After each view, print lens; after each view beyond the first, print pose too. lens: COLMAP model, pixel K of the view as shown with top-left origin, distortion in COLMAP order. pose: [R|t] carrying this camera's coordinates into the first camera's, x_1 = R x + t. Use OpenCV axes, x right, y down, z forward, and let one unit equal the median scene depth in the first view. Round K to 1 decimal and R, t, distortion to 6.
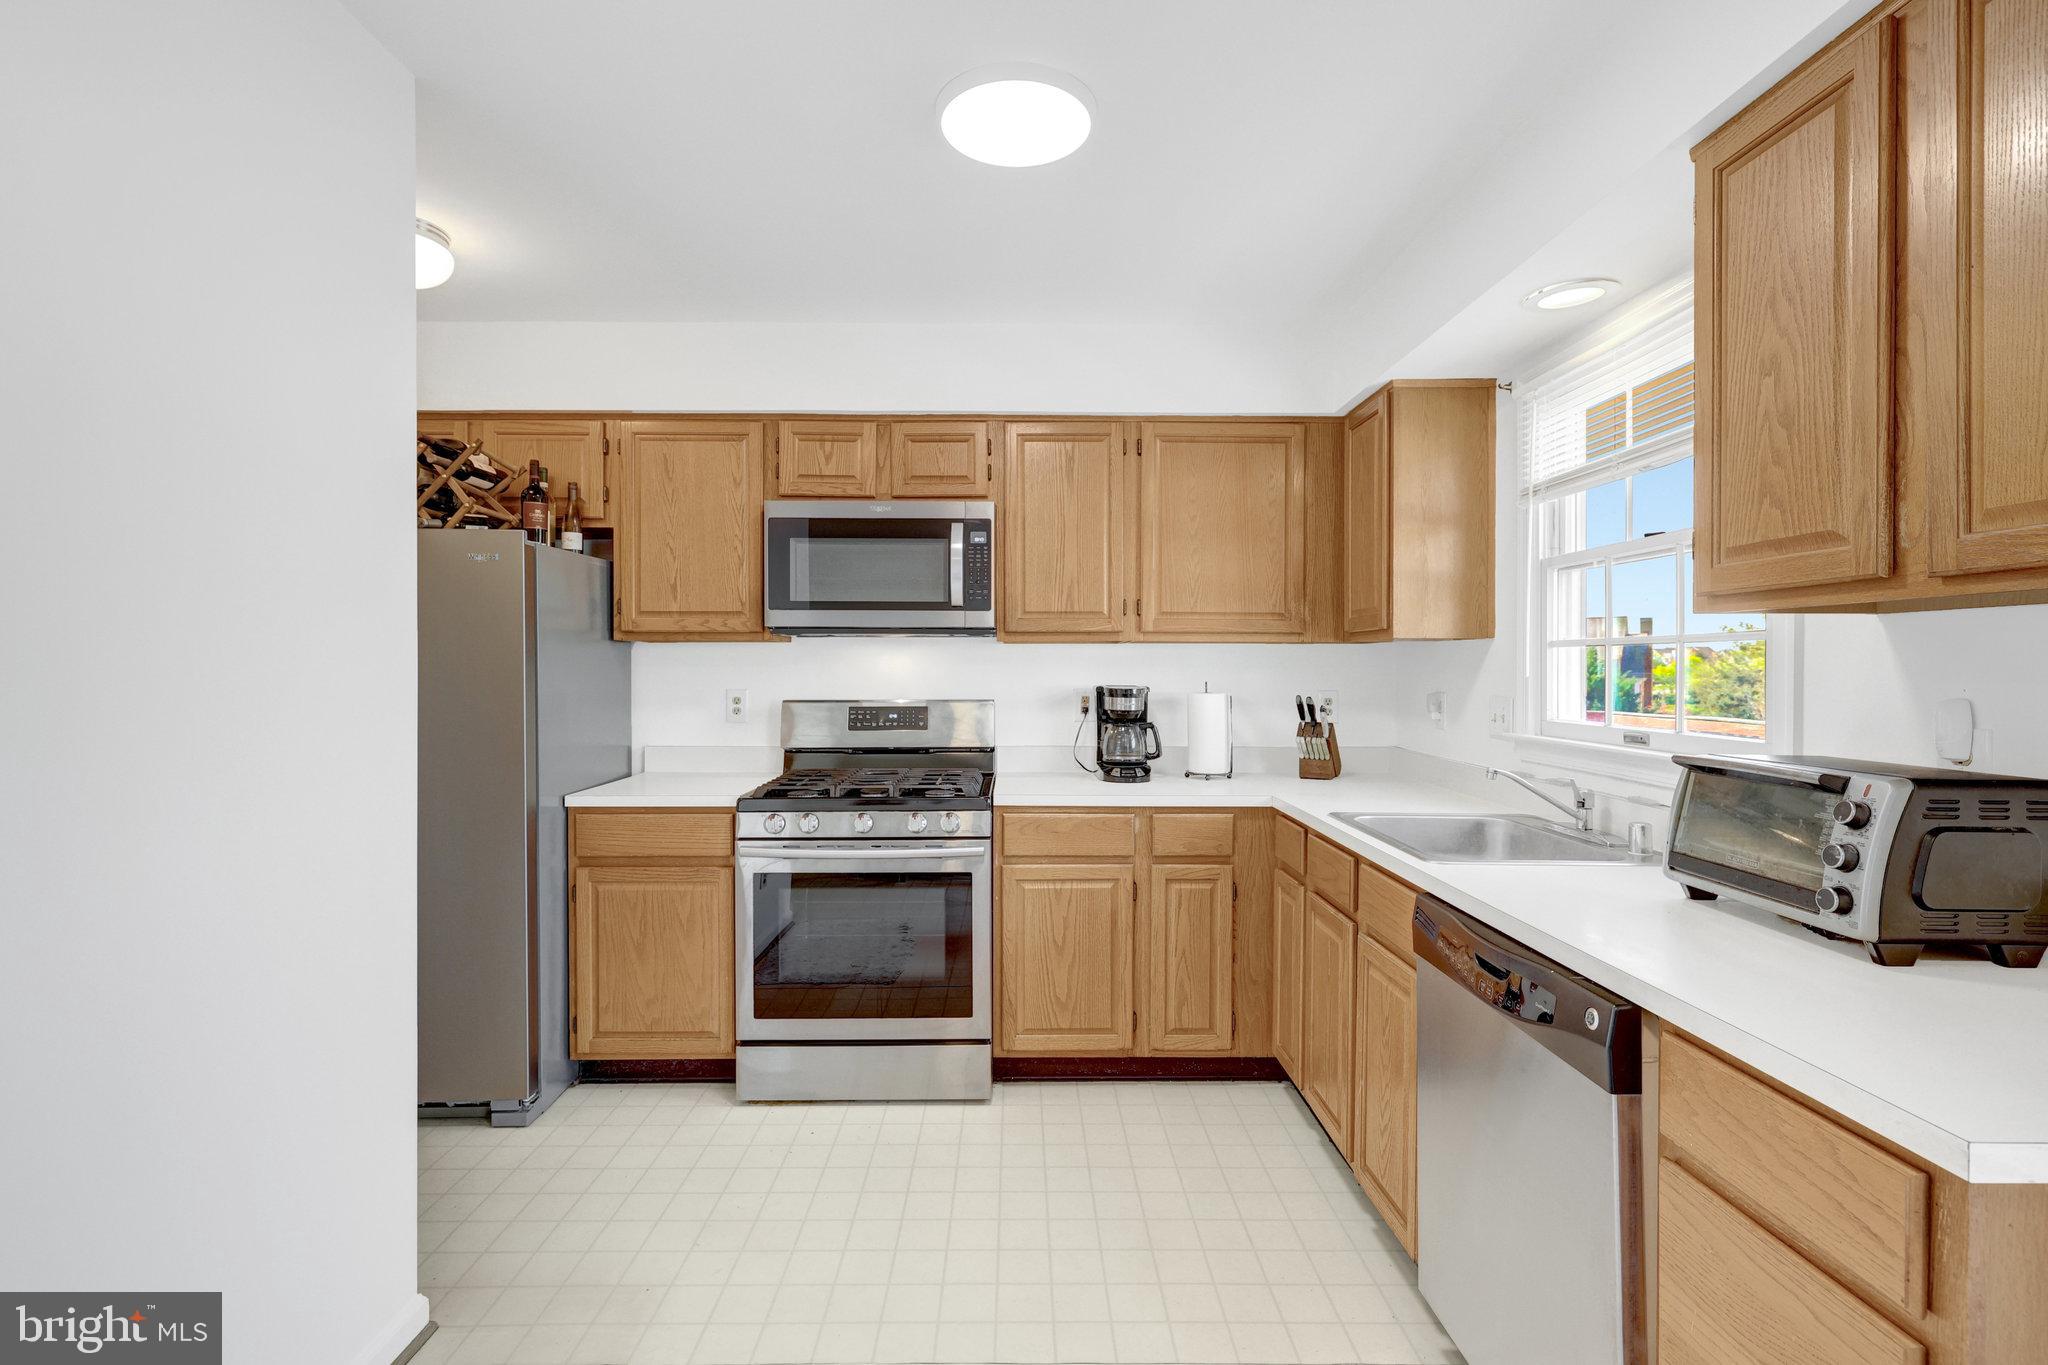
lens RADIAL K [[940.3, 0, 1036.5], [0, 940.3, 678.2], [0, 0, 1]] dist [0.002681, -0.000007]
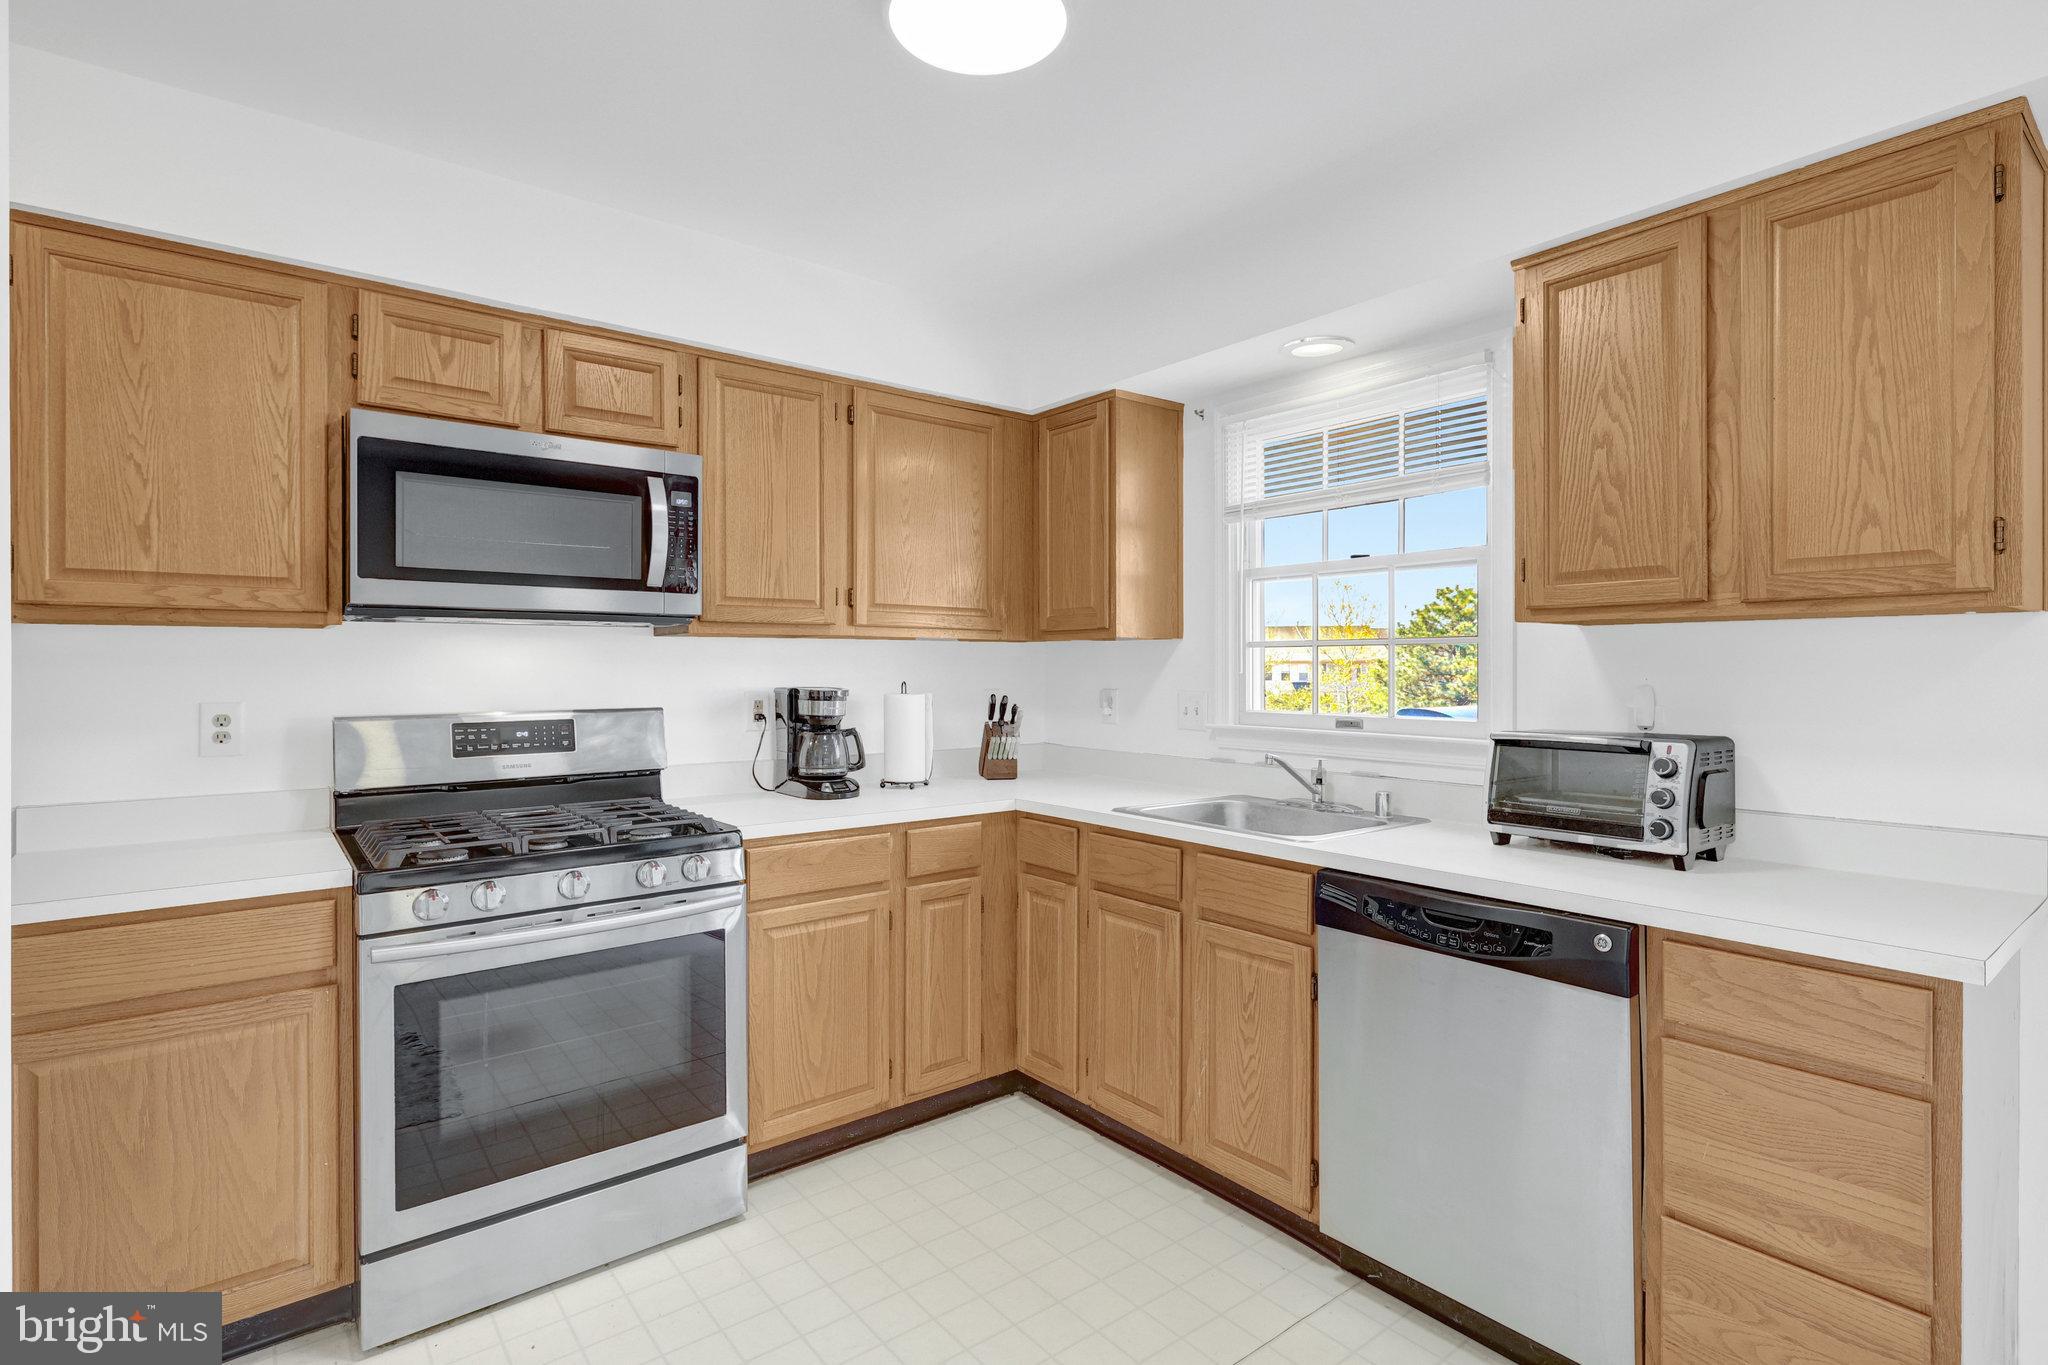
lens RADIAL K [[994.6, 0, 1045.1], [0, 994.6, 672.2], [0, 0, 1]] dist [0.008102, -0.000083]
pose [[0.787813, -0.005645, 0.615889, -0.348877], [0.009795, 0.999946, -0.003365, -0.000856], [-0.615837, 0.008683, 0.787826, 0.173393]]
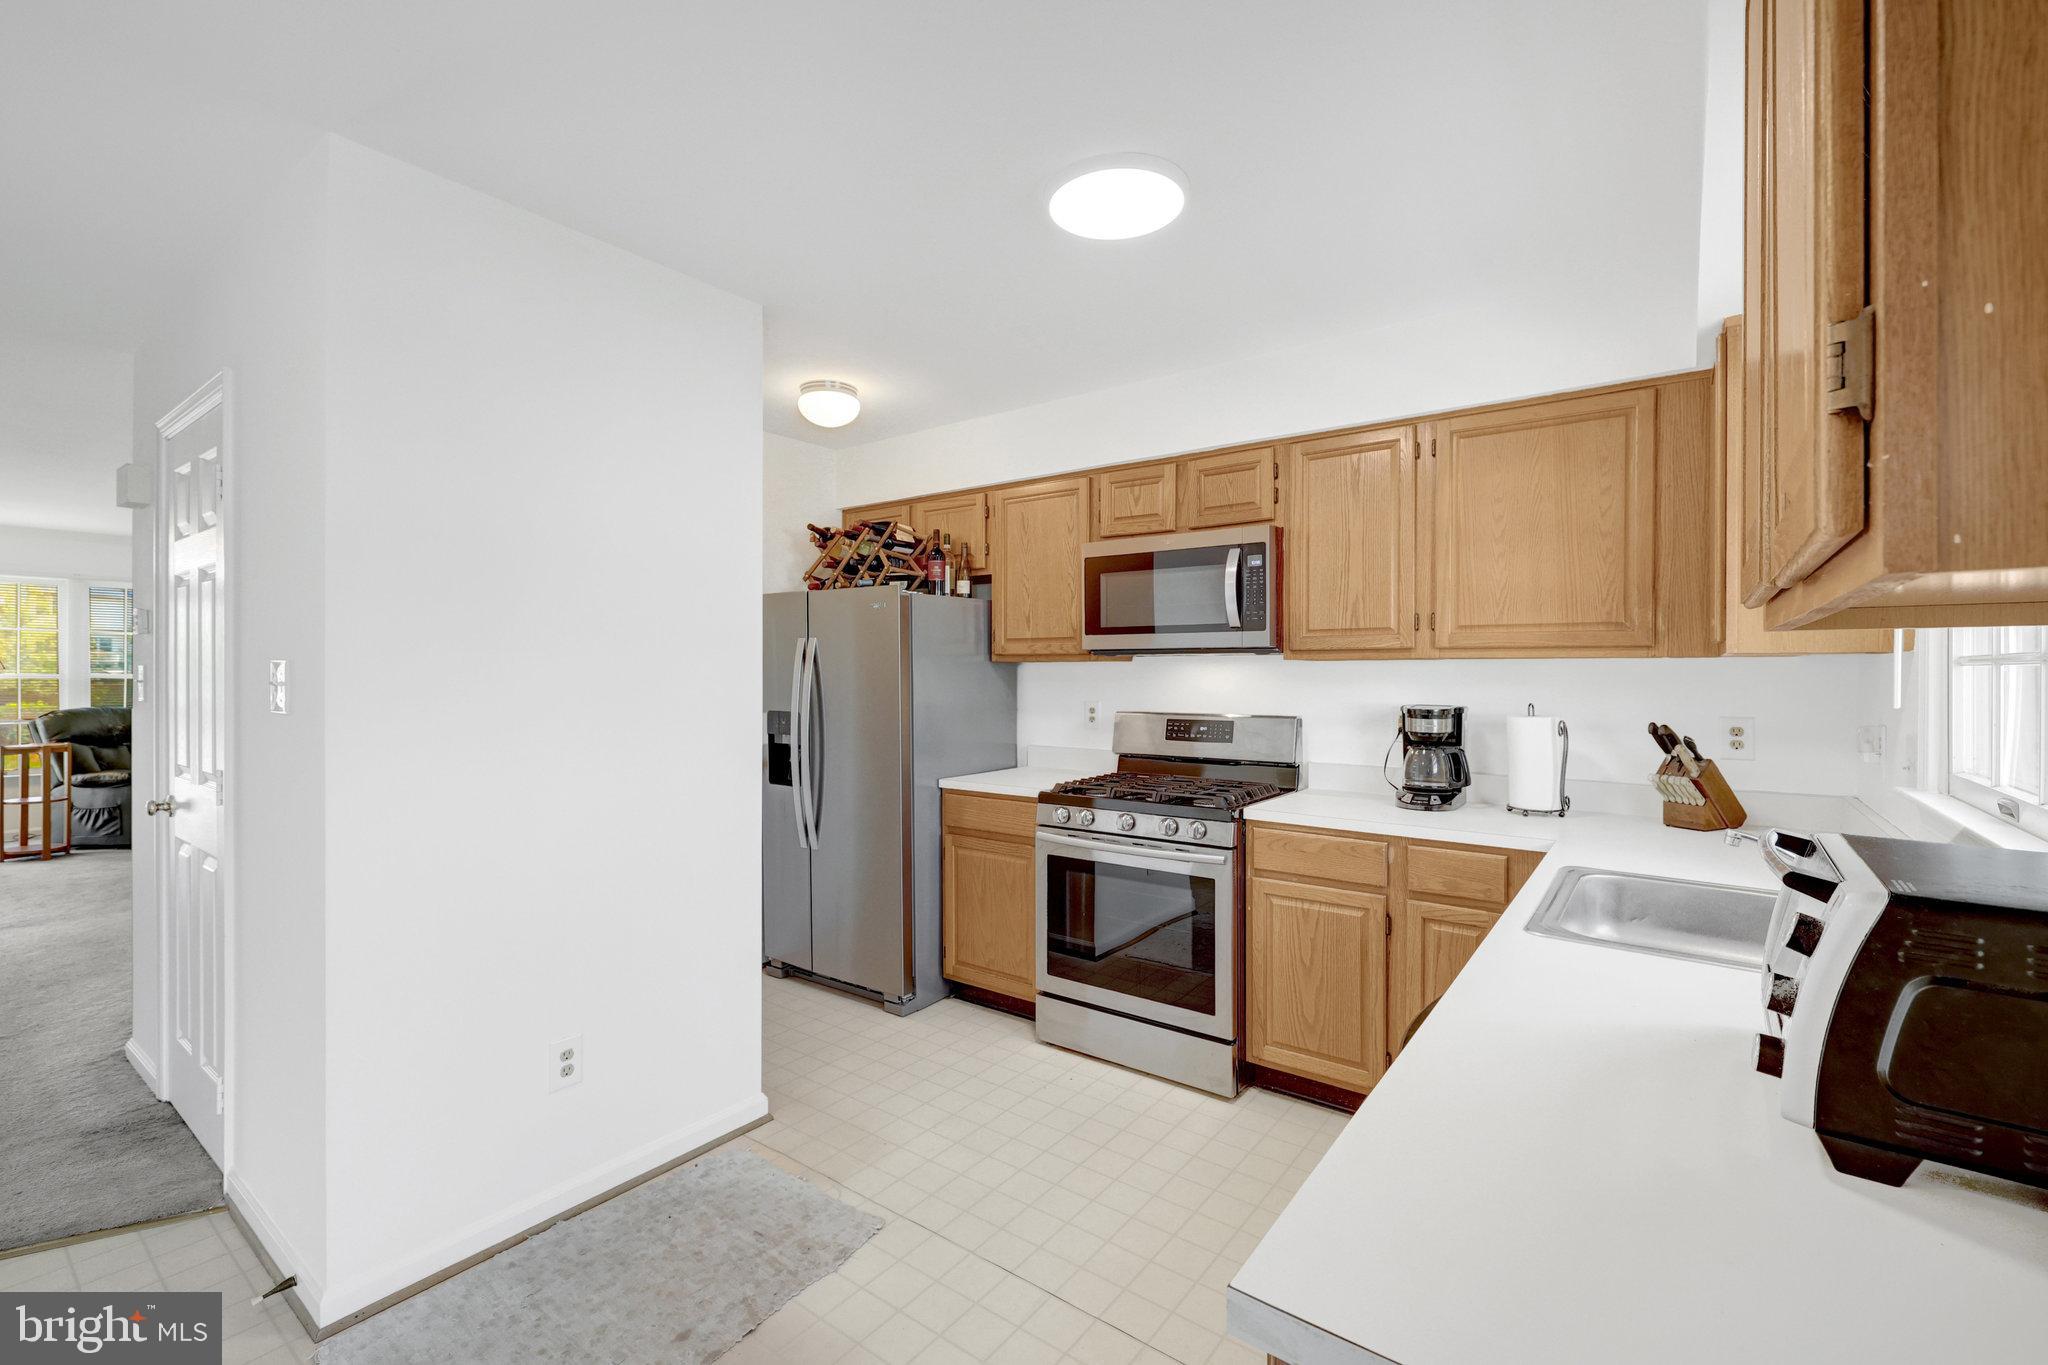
lens RADIAL K [[891.9, 0, 1025.8], [0, 891.9, 679.7], [0, 0, 1]] dist [-0.003552, 0.001703]
pose [[0.788024, 0.004569, -0.615627, 0.362488], [-0.007740, 0.999967, -0.002486, -0.013811], [0.615596, 0.006724, 0.788033, 0.070447]]
